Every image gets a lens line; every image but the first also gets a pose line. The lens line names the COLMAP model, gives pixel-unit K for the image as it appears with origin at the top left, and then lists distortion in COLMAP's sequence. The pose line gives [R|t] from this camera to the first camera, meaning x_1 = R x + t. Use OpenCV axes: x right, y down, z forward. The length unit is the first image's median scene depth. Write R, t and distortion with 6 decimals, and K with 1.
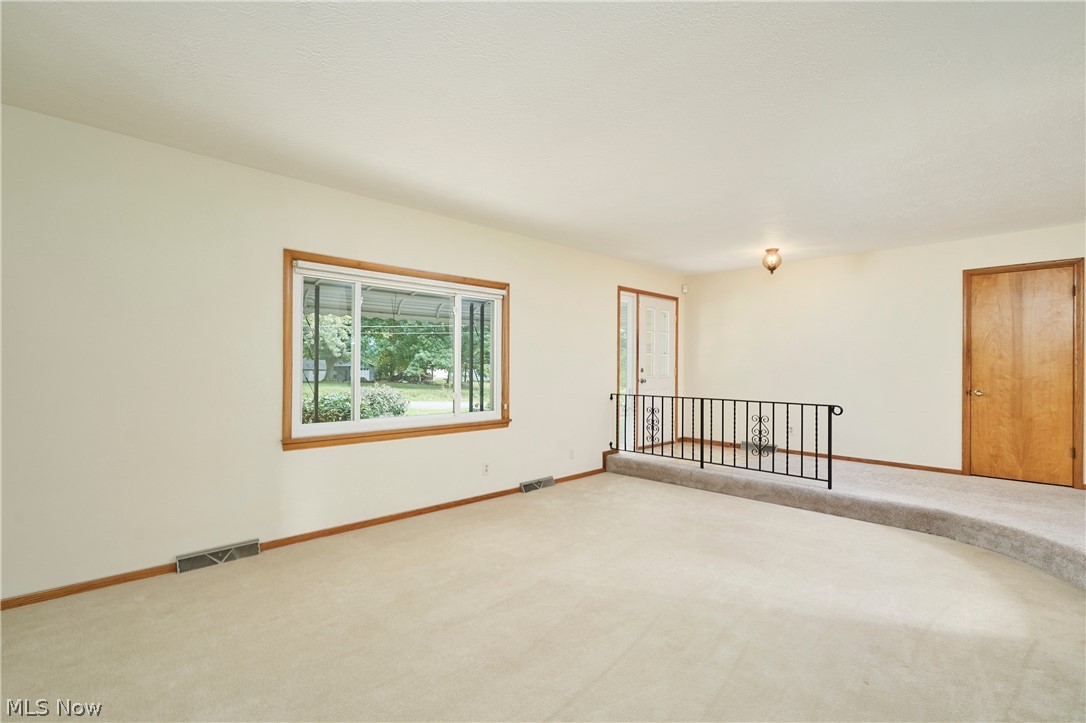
lens RADIAL K [[505.2, 0, 546.8], [0, 505.2, 365.8], [0, 0, 1]] dist [-0.000776, 0.000025]
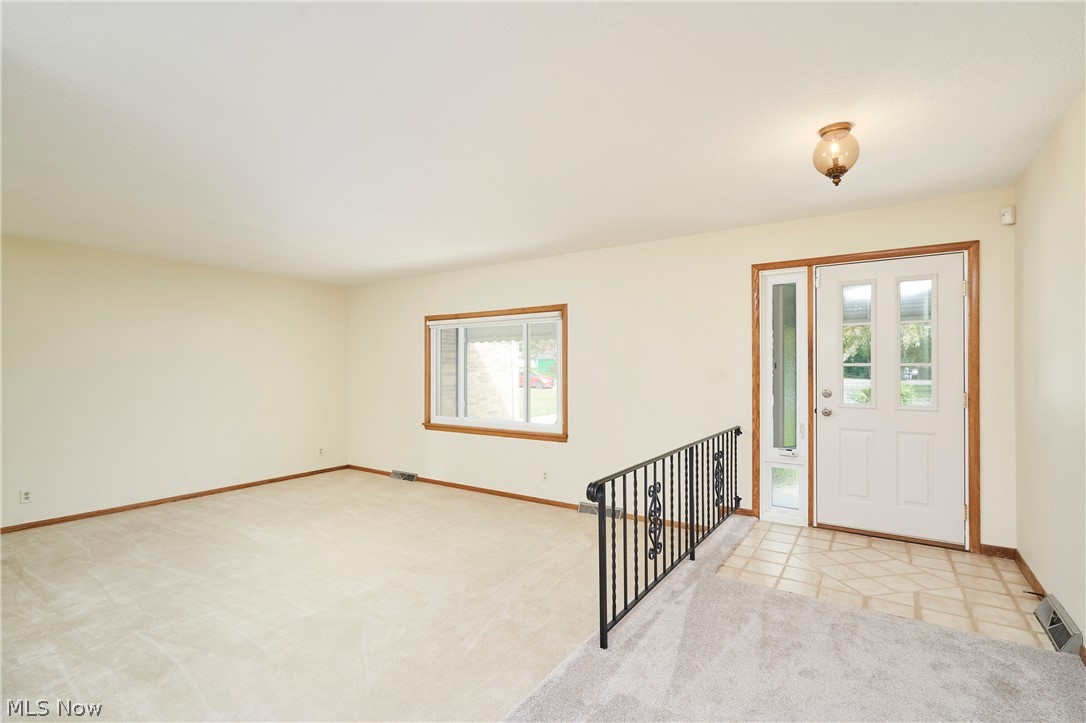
lens RADIAL K [[505.2, 0, 546.8], [0, 505.2, 365.8], [0, 0, 1]] dist [-0.000776, 0.000025]
pose [[0.187931, -0.006352, -0.982162, 0.937856], [0.006925, 0.999963, -0.005142, -0.031055], [0.982158, -0.005836, 0.187968, 0.772718]]
